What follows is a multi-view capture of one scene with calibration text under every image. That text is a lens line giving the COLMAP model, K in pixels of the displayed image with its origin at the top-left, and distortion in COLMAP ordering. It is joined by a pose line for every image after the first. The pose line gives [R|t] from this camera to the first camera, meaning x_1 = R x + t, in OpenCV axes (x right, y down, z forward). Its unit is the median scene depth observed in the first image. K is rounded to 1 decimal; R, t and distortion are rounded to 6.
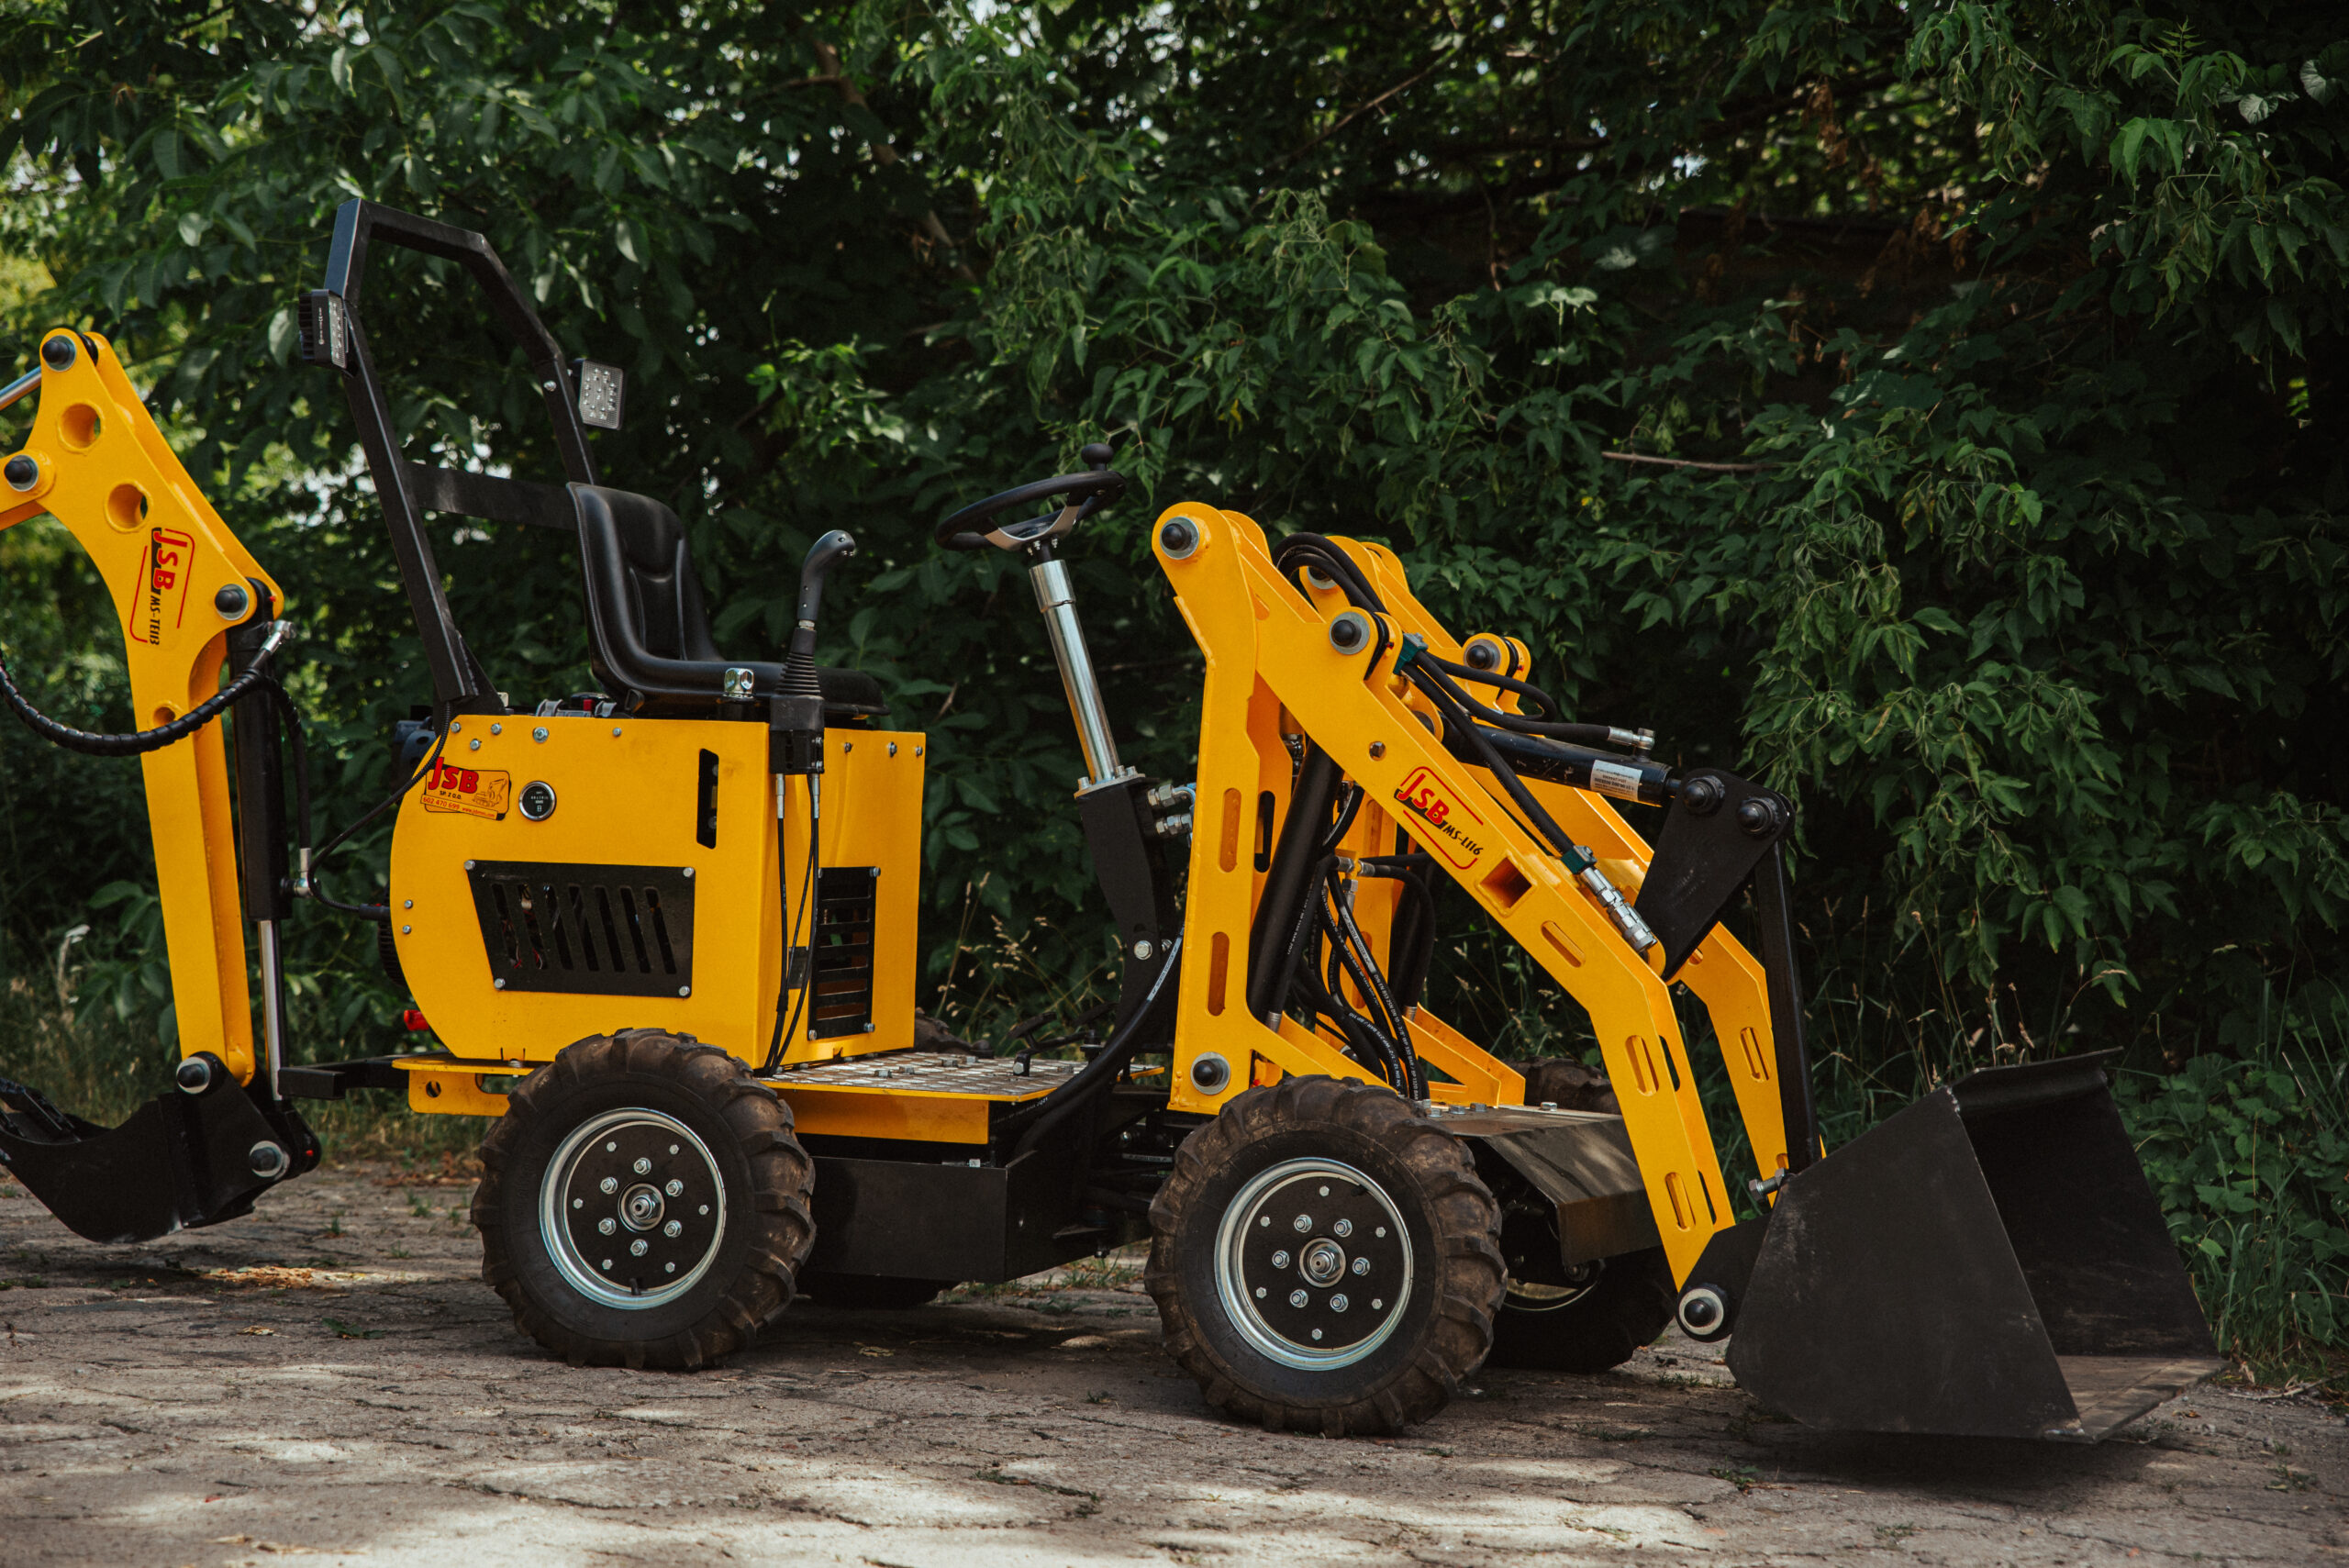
lens RADIAL K [[4123.0, 0, 1174.5], [0, 4123.0, 784.0], [0, 0, 1]] dist [0.004334, 1.605497]
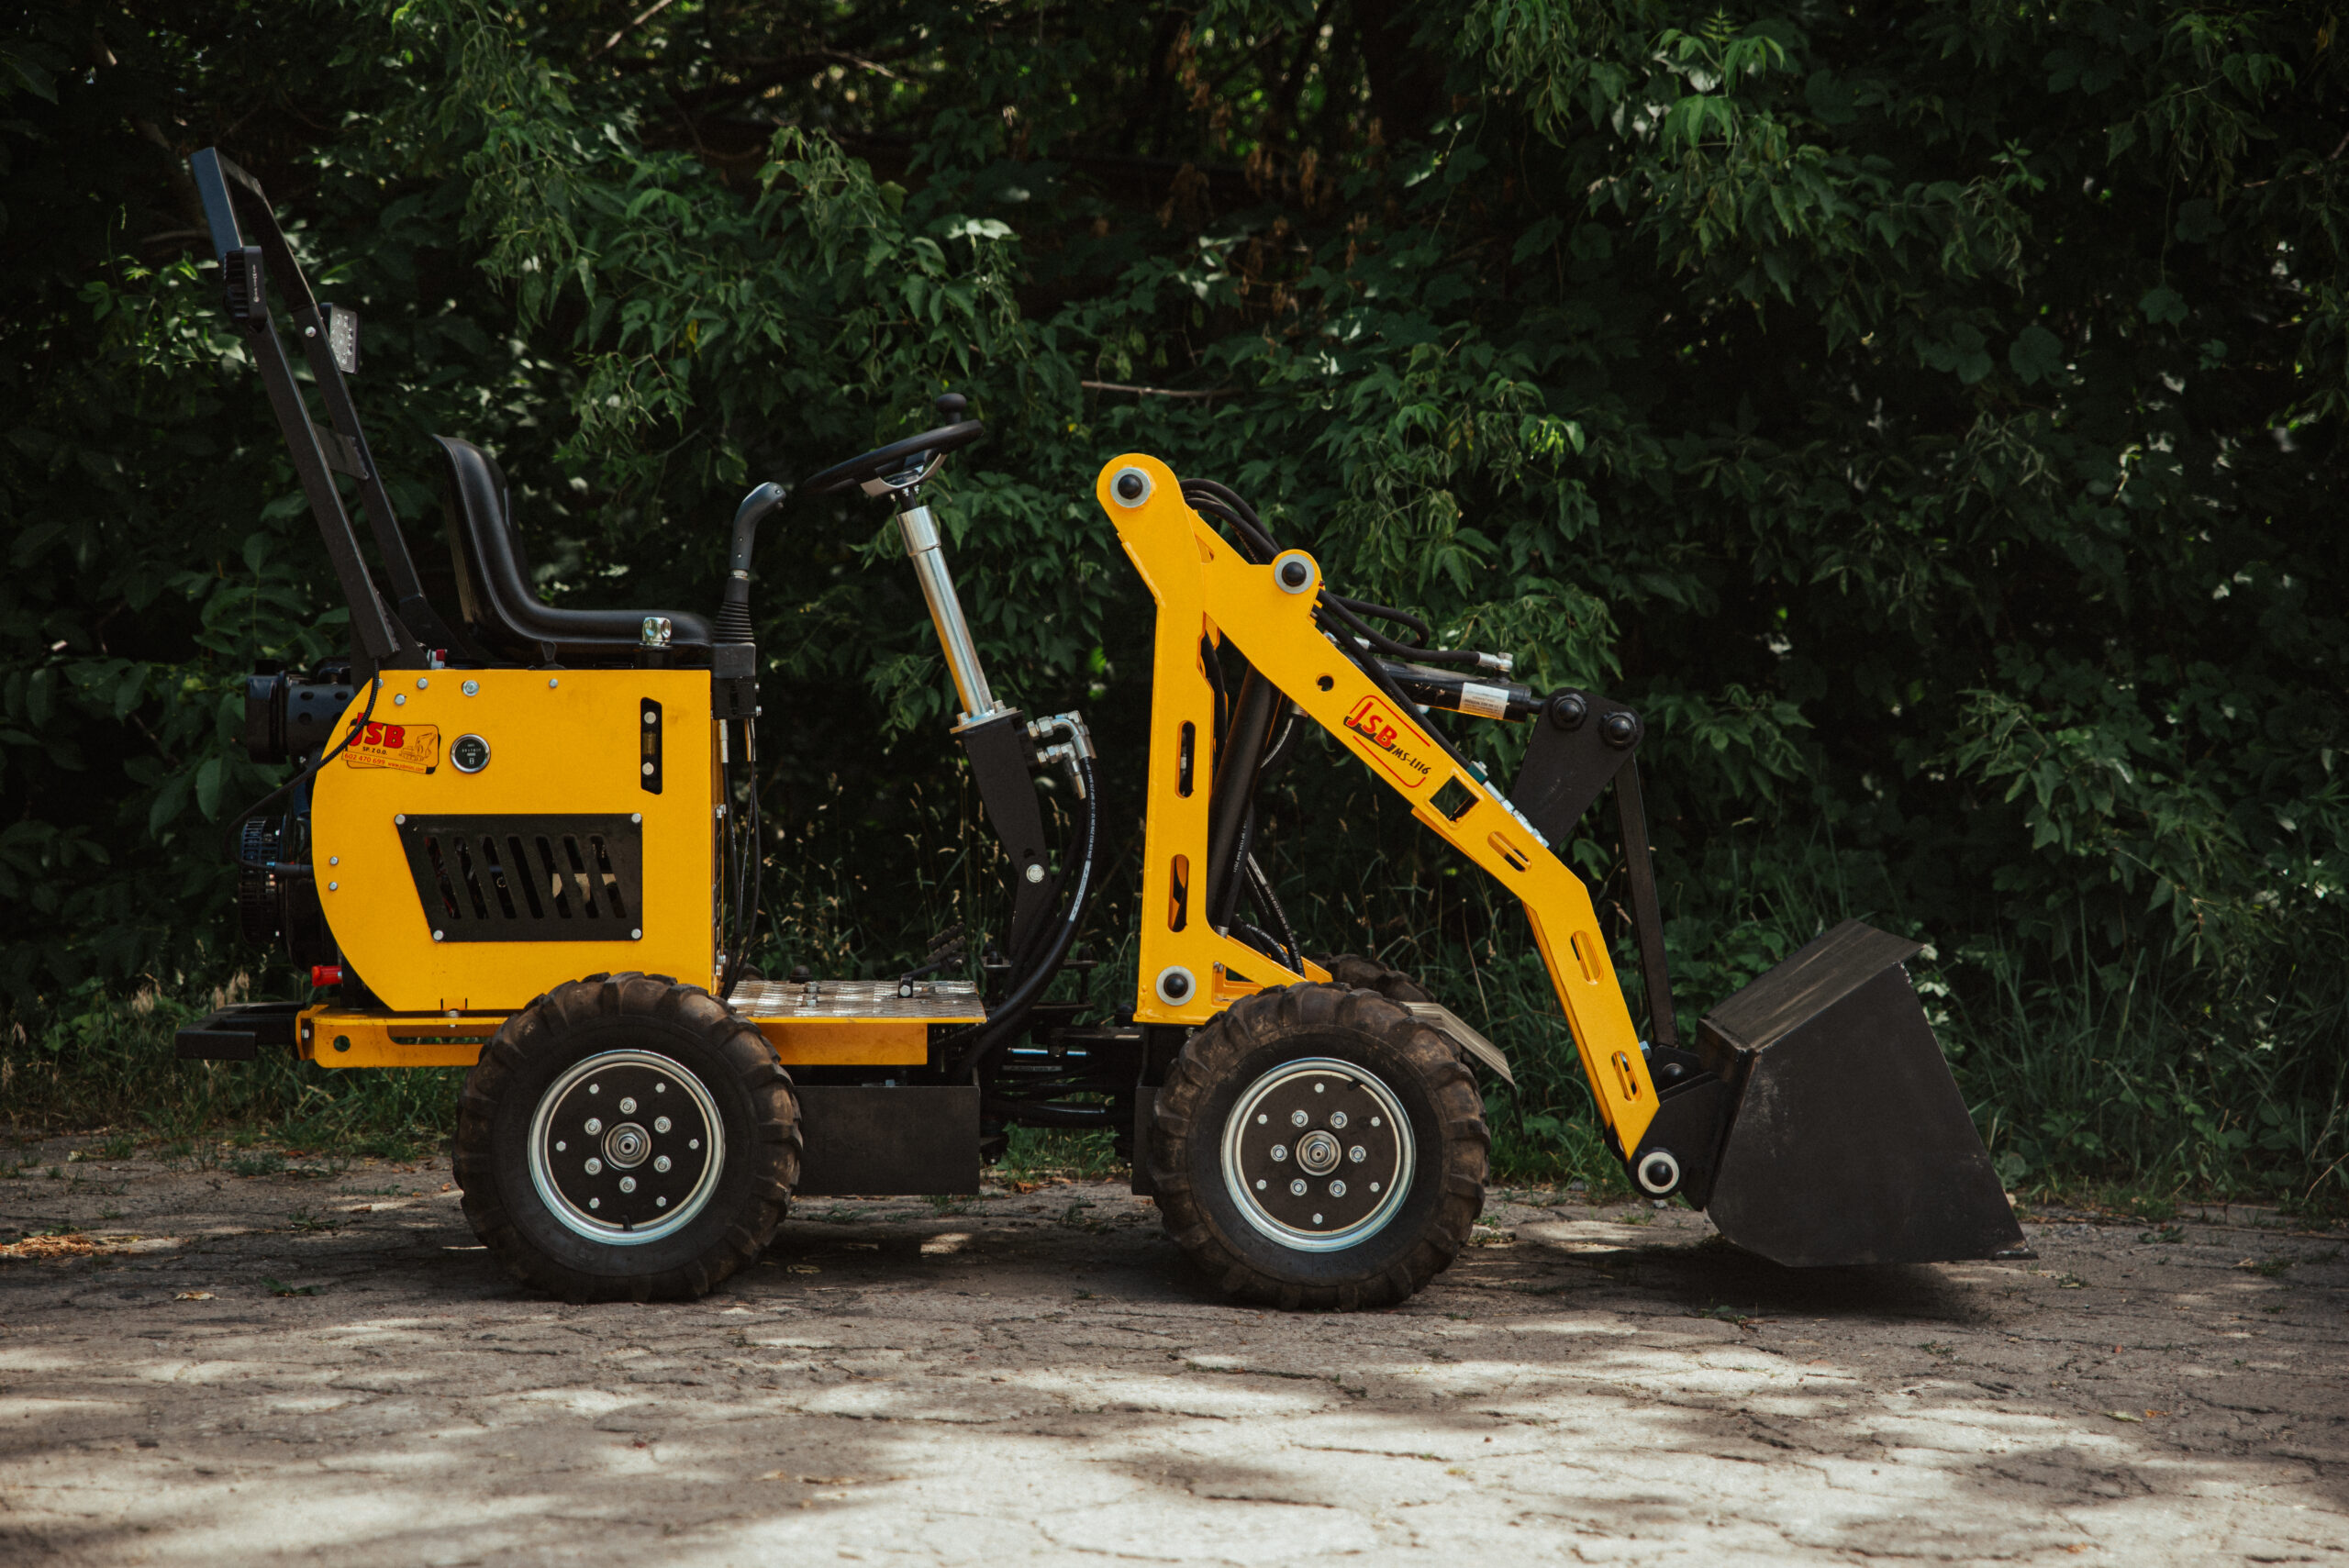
lens RADIAL K [[4123.0, 0, 1174.5], [0, 4123.0, 784.0], [0, 0, 1]] dist [0.004334, 1.605497]
pose [[0.942094, -0.038184, 0.333169, -0.334272], [0.028165, 0.998996, 0.034853, -0.019183], [-0.334165, -0.023451, 0.942223, -0.012101]]
